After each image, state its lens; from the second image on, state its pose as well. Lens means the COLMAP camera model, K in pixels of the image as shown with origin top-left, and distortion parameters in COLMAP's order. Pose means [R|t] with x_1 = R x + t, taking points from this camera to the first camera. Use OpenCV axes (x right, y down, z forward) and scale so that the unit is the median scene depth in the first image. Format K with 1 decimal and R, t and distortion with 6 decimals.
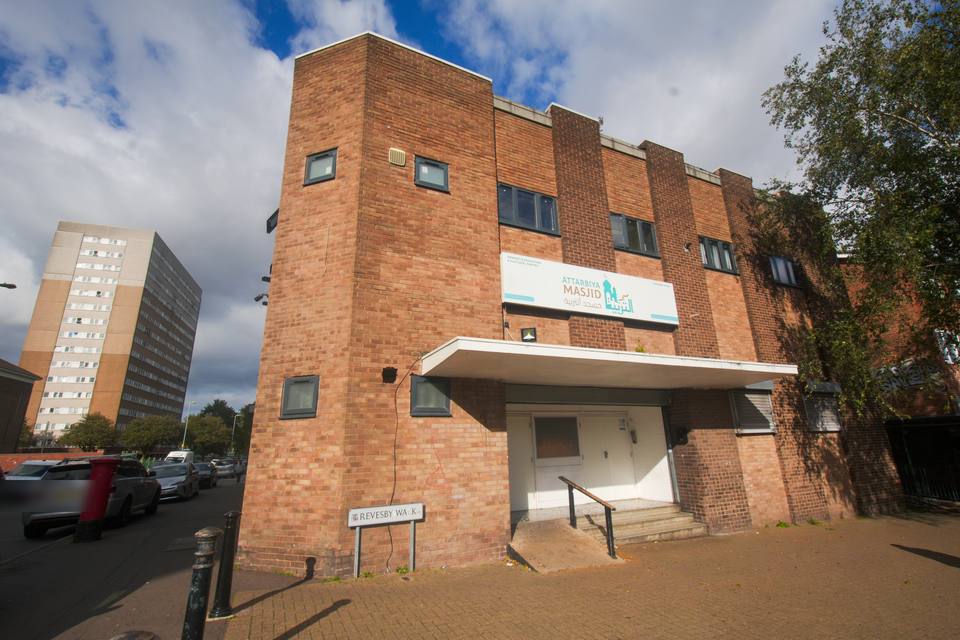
lens RADIAL K [[436.2, 0, 478.2], [0, 436.2, 314.7], [0, 0, 1]] dist [-0.002268, -0.000050]
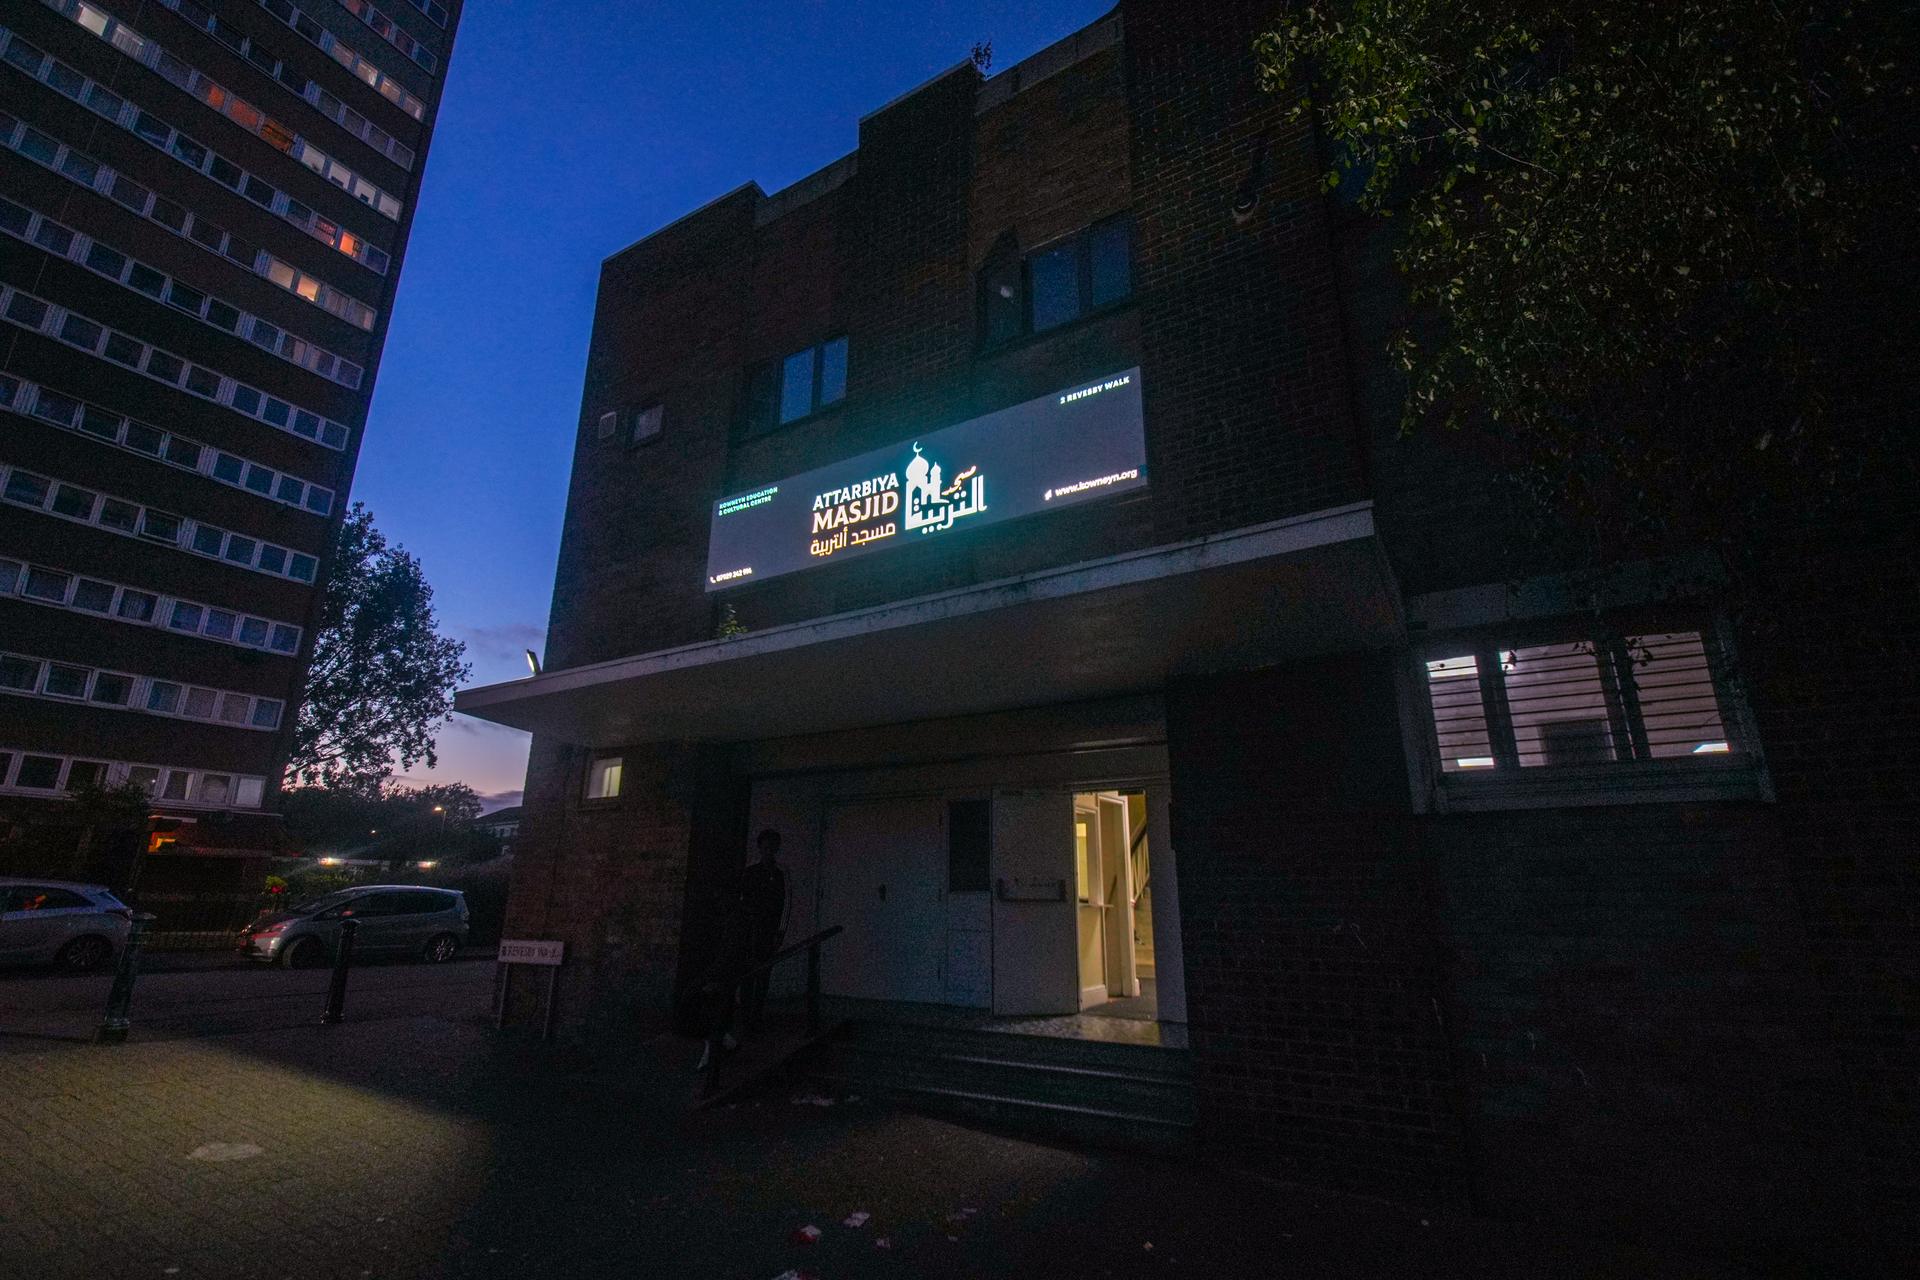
lens RADIAL K [[872.5, 0, 968.1], [0, 872.5, 642.8], [0, 0, 1]] dist [-0.002268, -0.000050]
pose [[0.536271, -0.209983, -0.817509, 1.288152], [0.219882, 0.969872, -0.104880, 0.250208], [0.814902, -0.123511, 0.566286, 0.759371]]
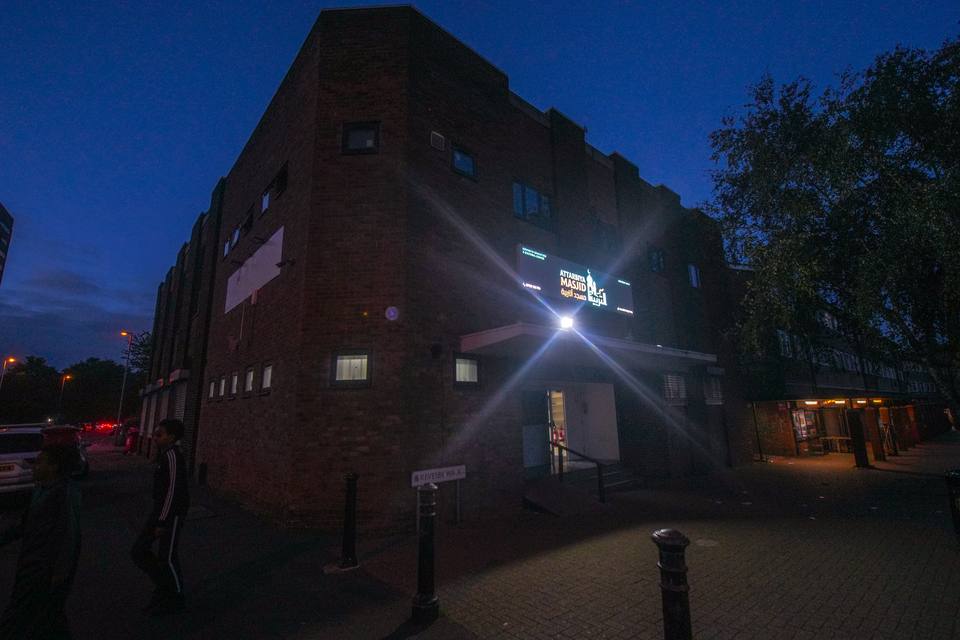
lens RADIAL K [[436.2, 0, 481.5], [0, 436.2, 319.2], [0, 0, 1]] dist [-0.002268, -0.000050]
pose [[0.961370, 0.063829, 0.267758, -0.391370], [-0.084281, 0.994281, 0.065586, -0.021781], [-0.262041, -0.085619, 0.961251, -0.065885]]
